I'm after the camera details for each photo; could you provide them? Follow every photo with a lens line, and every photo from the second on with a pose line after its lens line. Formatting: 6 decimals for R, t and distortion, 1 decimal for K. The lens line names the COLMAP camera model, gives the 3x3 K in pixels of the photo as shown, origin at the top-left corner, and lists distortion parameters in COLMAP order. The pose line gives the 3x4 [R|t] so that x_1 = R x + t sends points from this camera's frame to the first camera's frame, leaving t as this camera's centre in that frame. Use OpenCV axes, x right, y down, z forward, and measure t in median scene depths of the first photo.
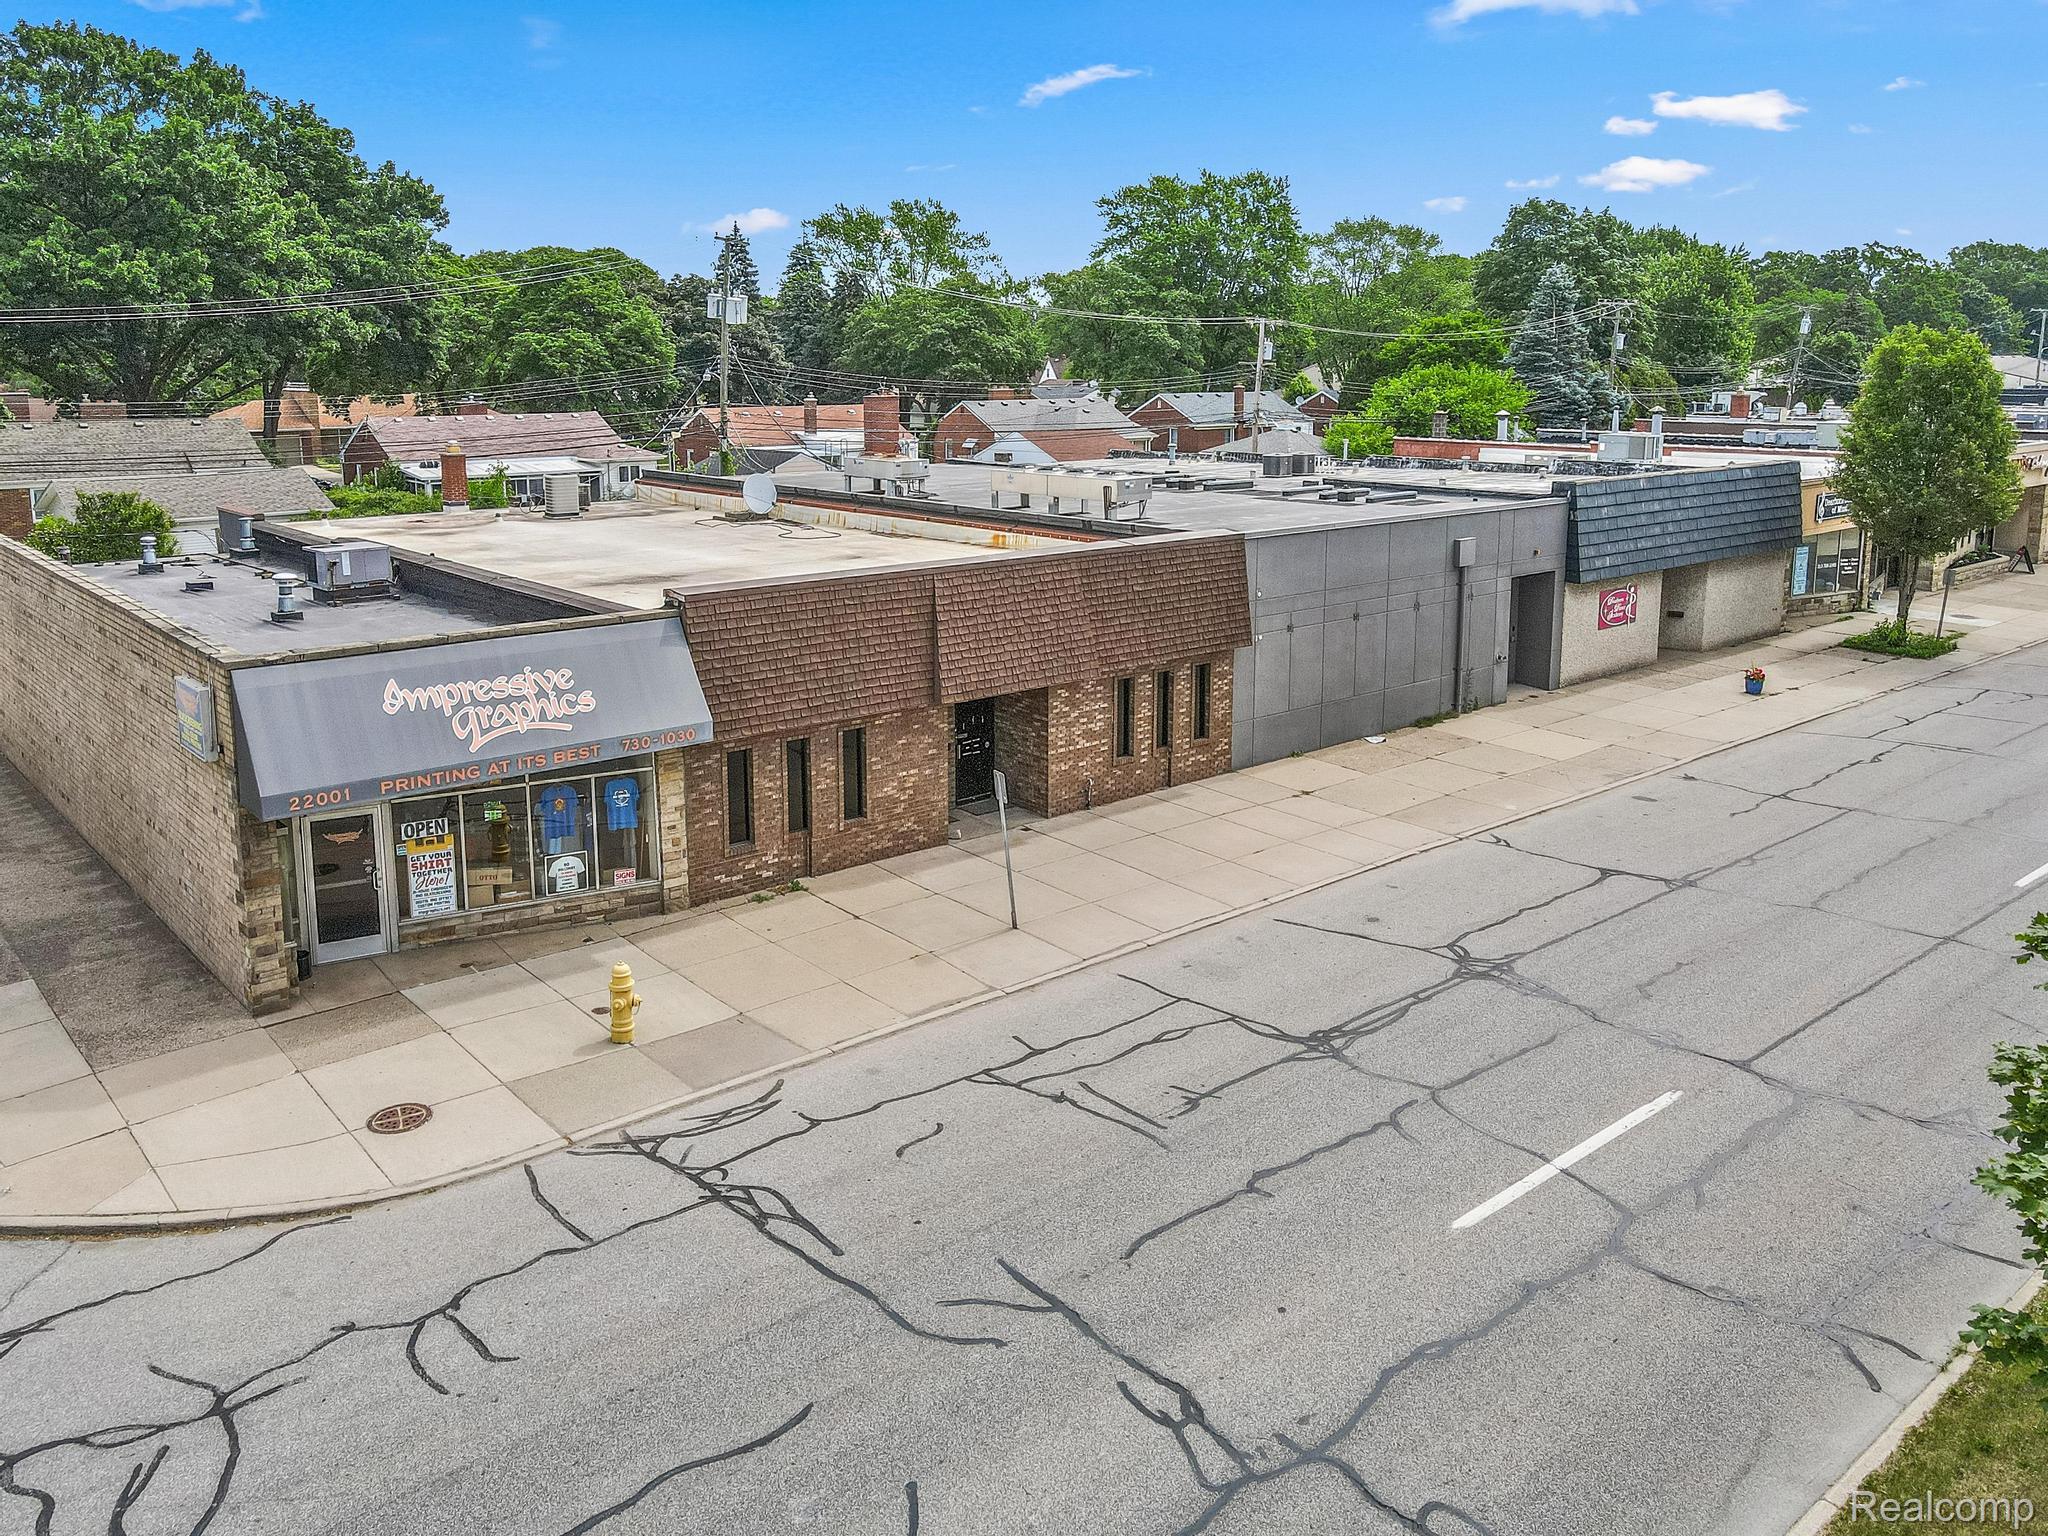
lens RADIAL K [[1484.6, 0, 1020.7], [0, 1484.6, 712.2], [0, 0, 1]] dist [-0.000913, 0.029269]
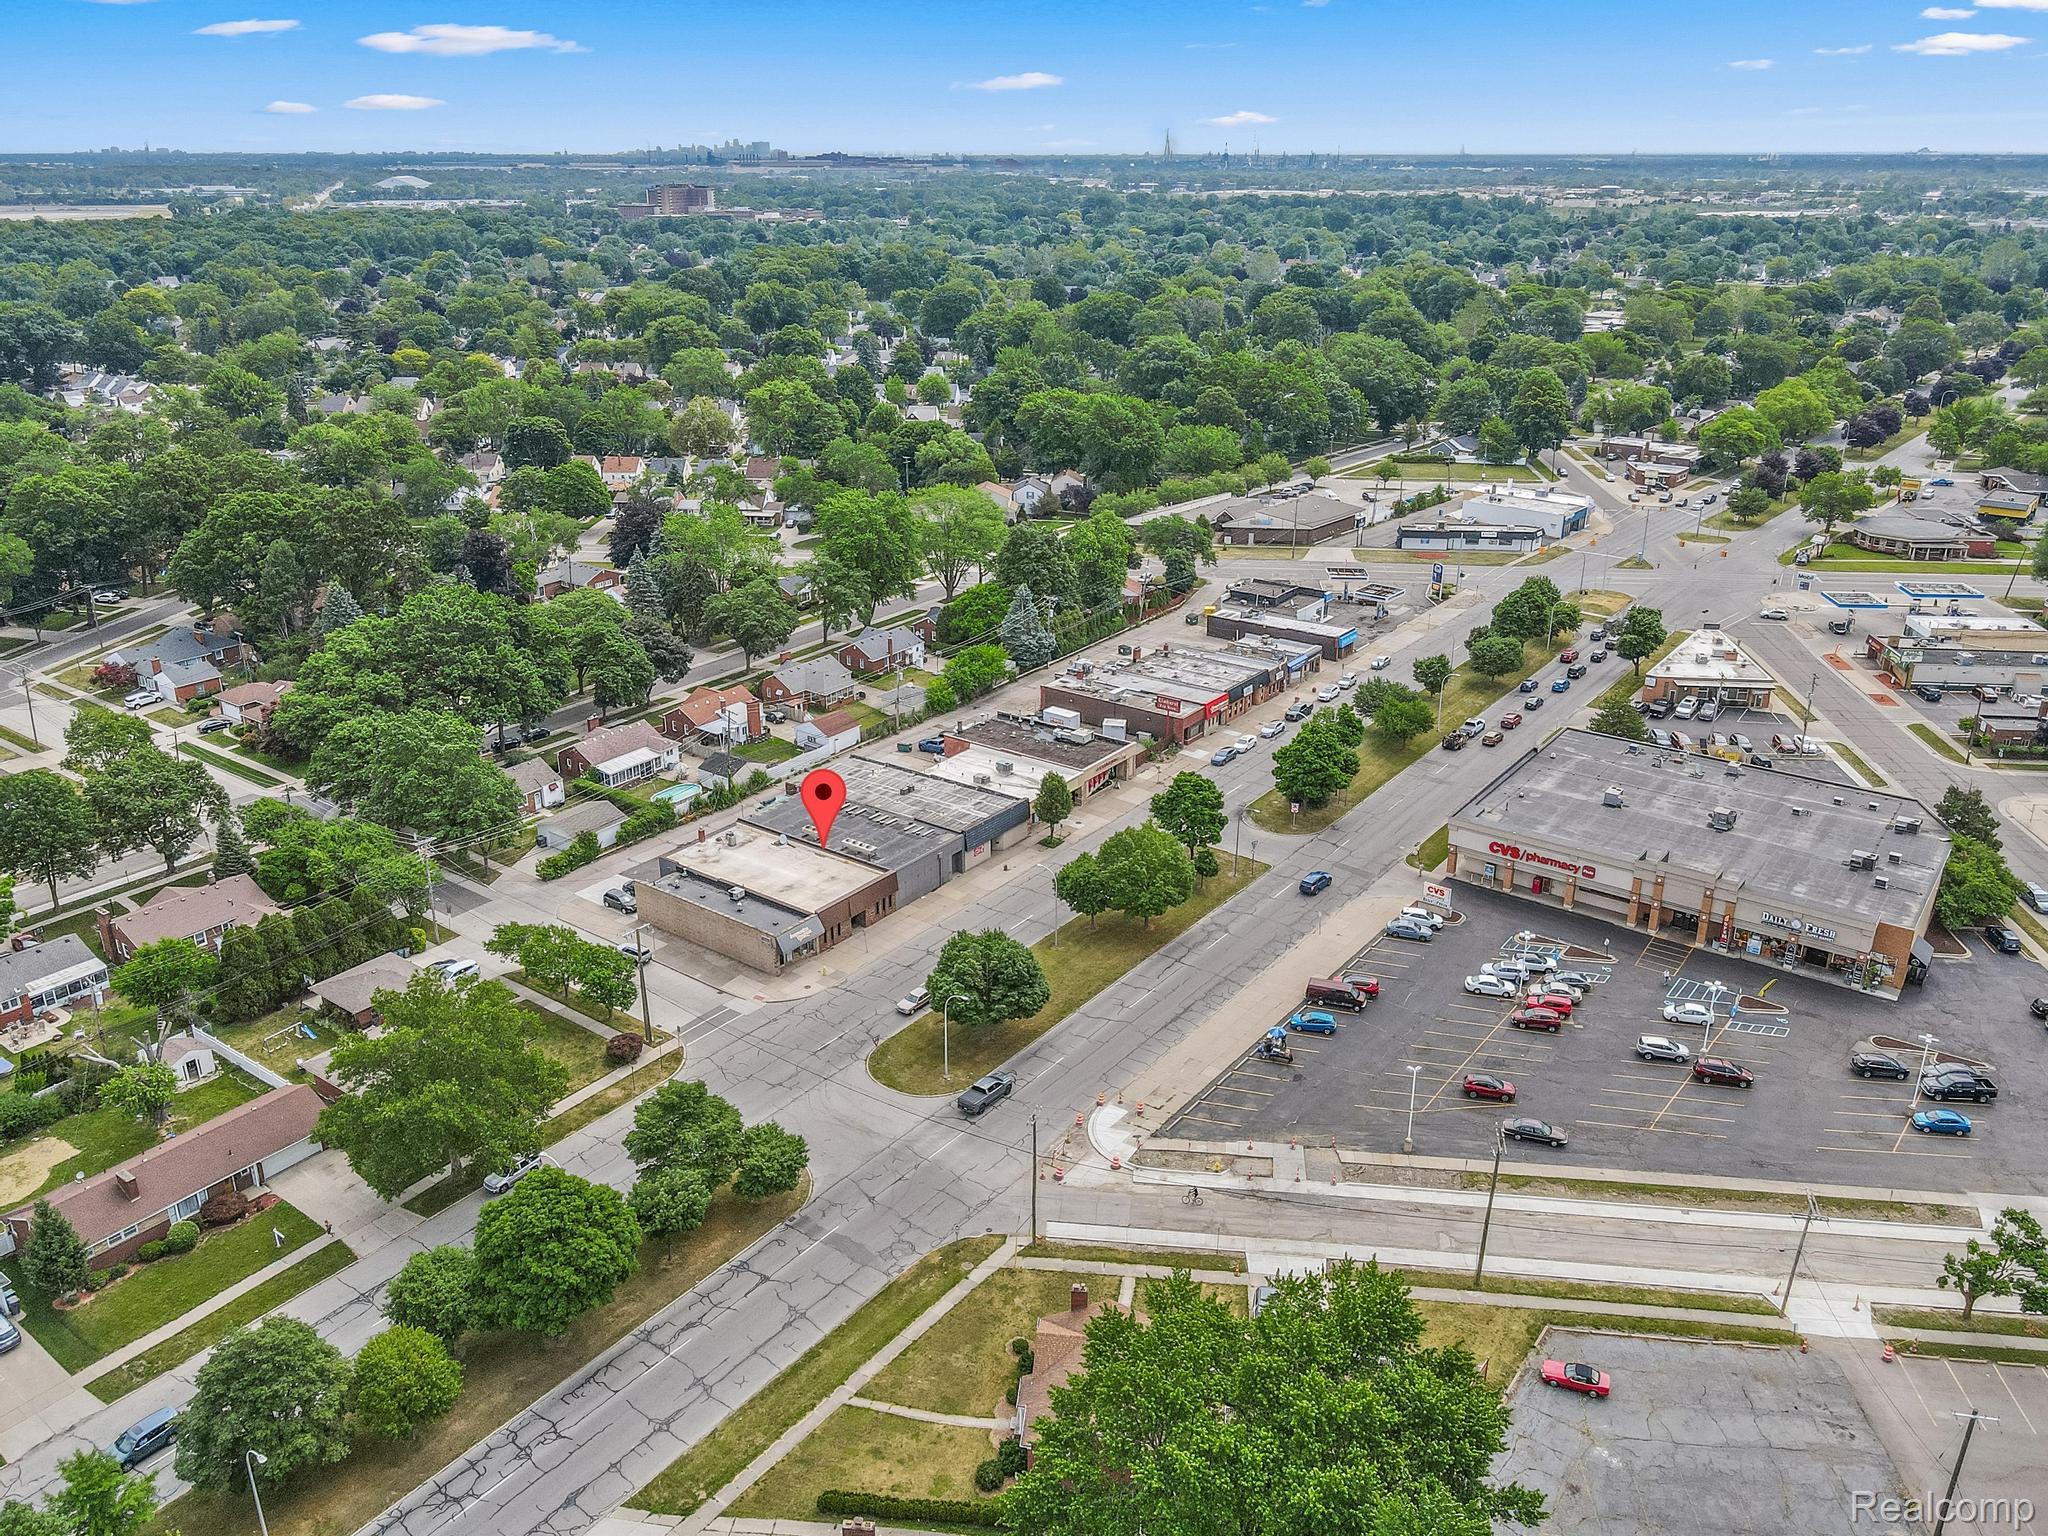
lens RADIAL K [[1508.9, 0, 1024.0], [0, 1508.9, 768.0], [0, 0, 1]] dist [-0.005463, 0.040455]
pose [[0.974965, -0.090257, 0.203217, -0.652608], [0.057505, 0.985169, 0.161663, -1.820363], [-0.214794, -0.145929, 0.965696, -5.919688]]
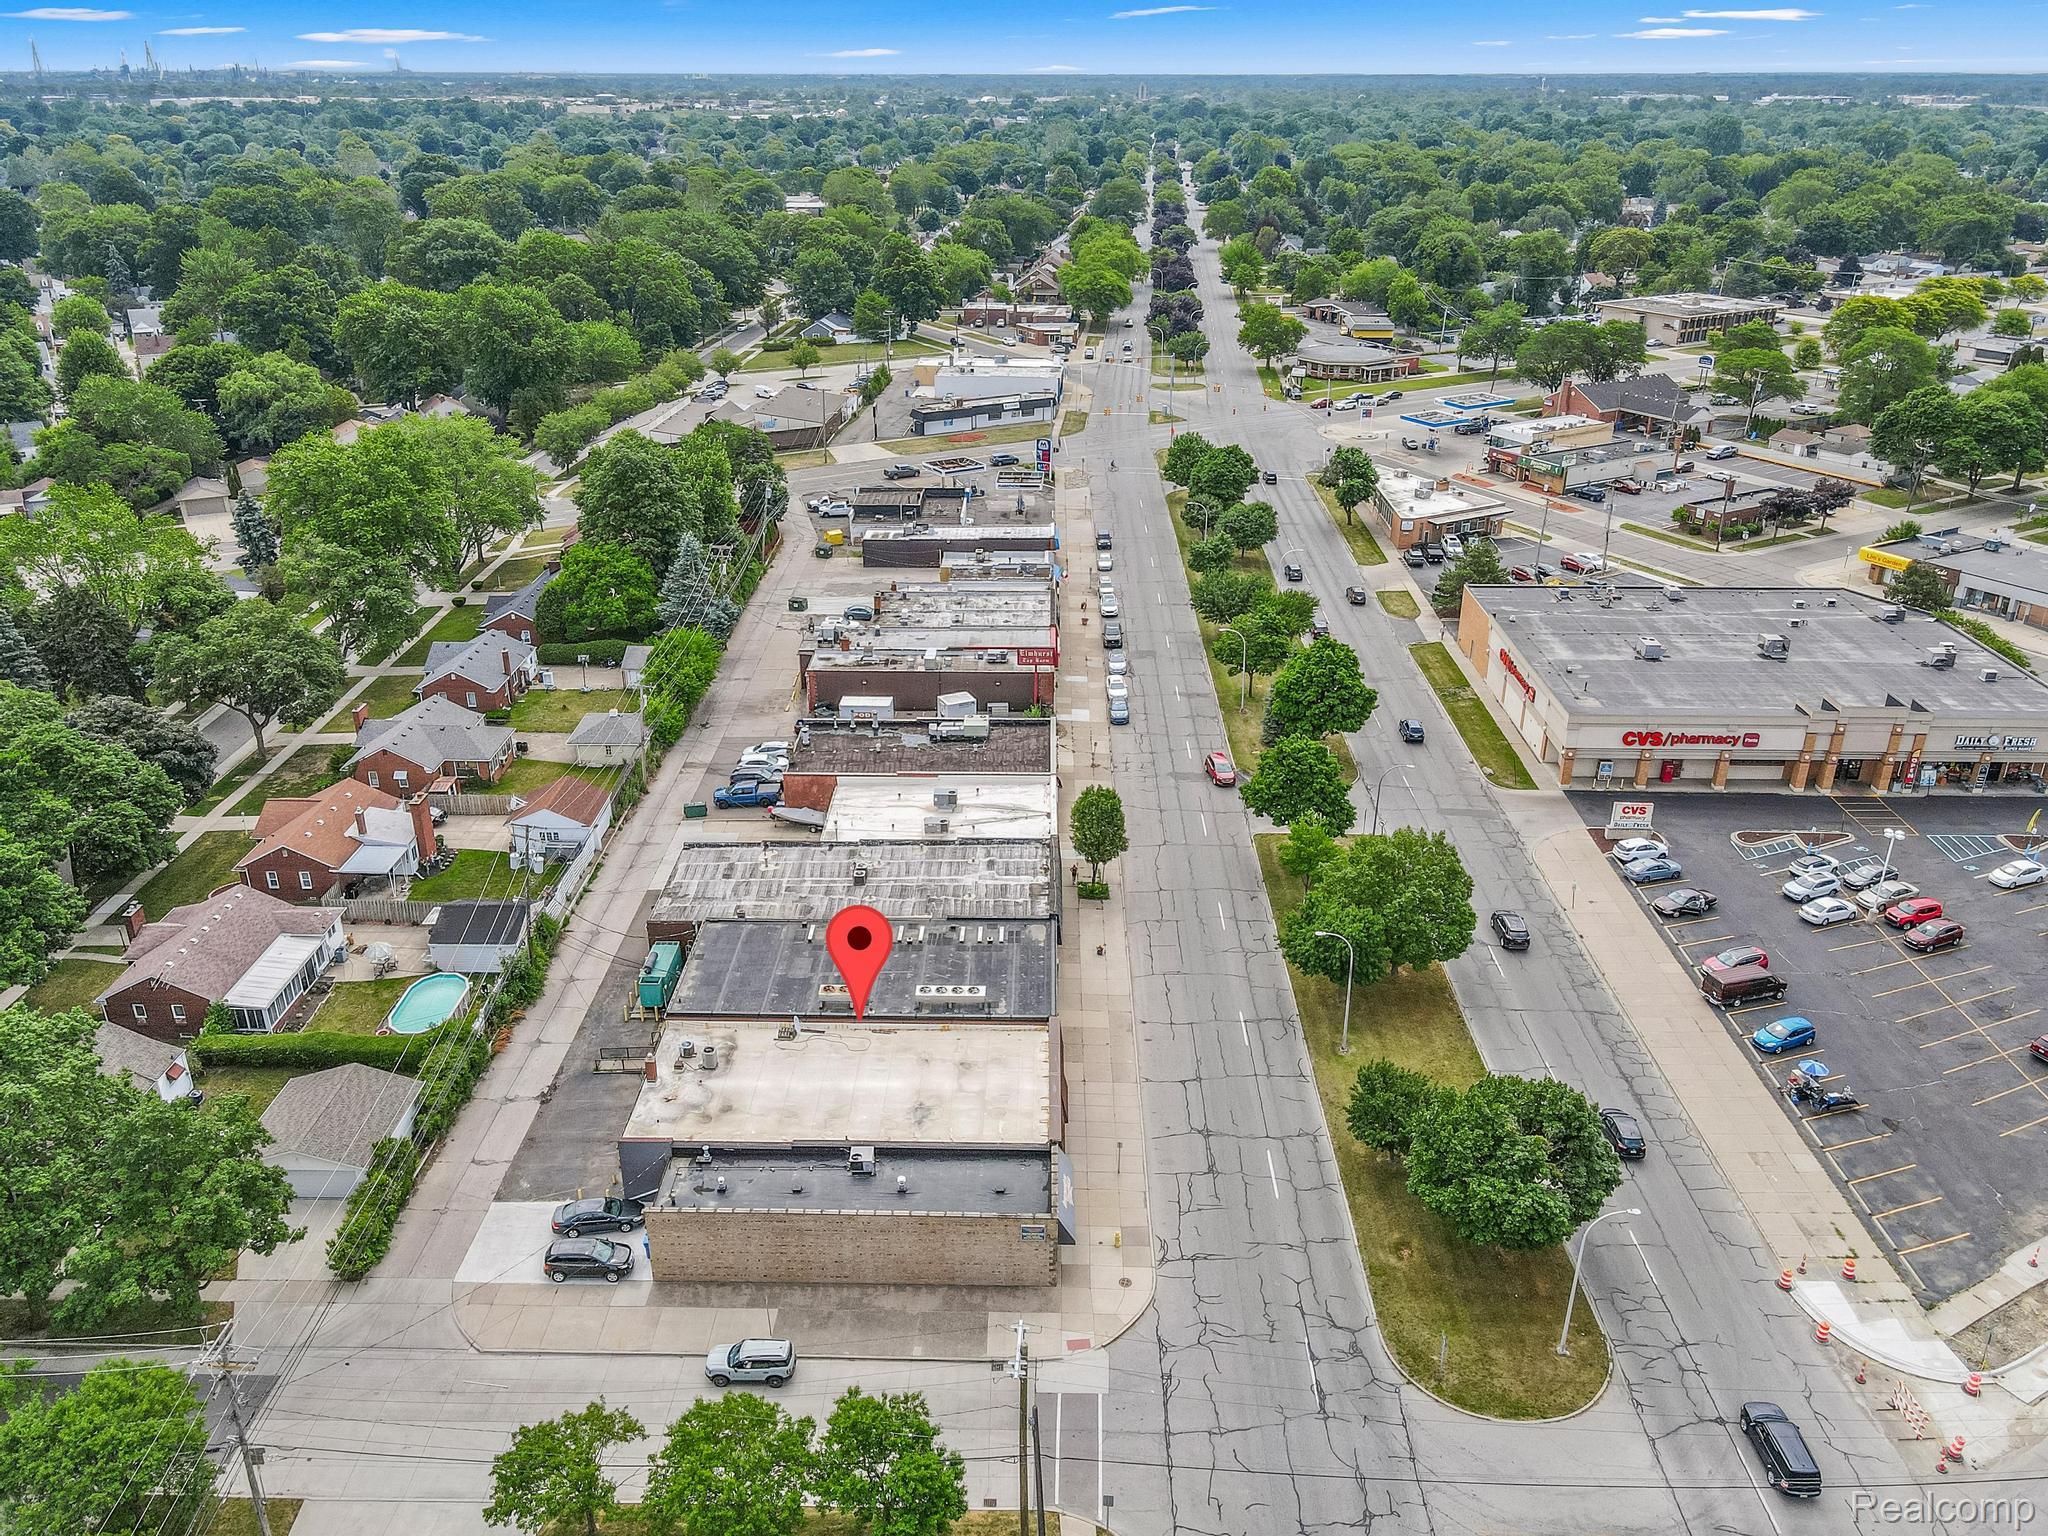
lens RADIAL K [[1508.9, 0, 1024.0], [0, 1508.9, 768.0], [0, 0, 1]] dist [-0.005463, 0.040455]
pose [[0.669436, -0.318027, 0.671353, -2.535448], [0.173348, 0.945655, 0.275114, -2.023616], [-0.722361, -0.067793, 0.688185, -1.508975]]
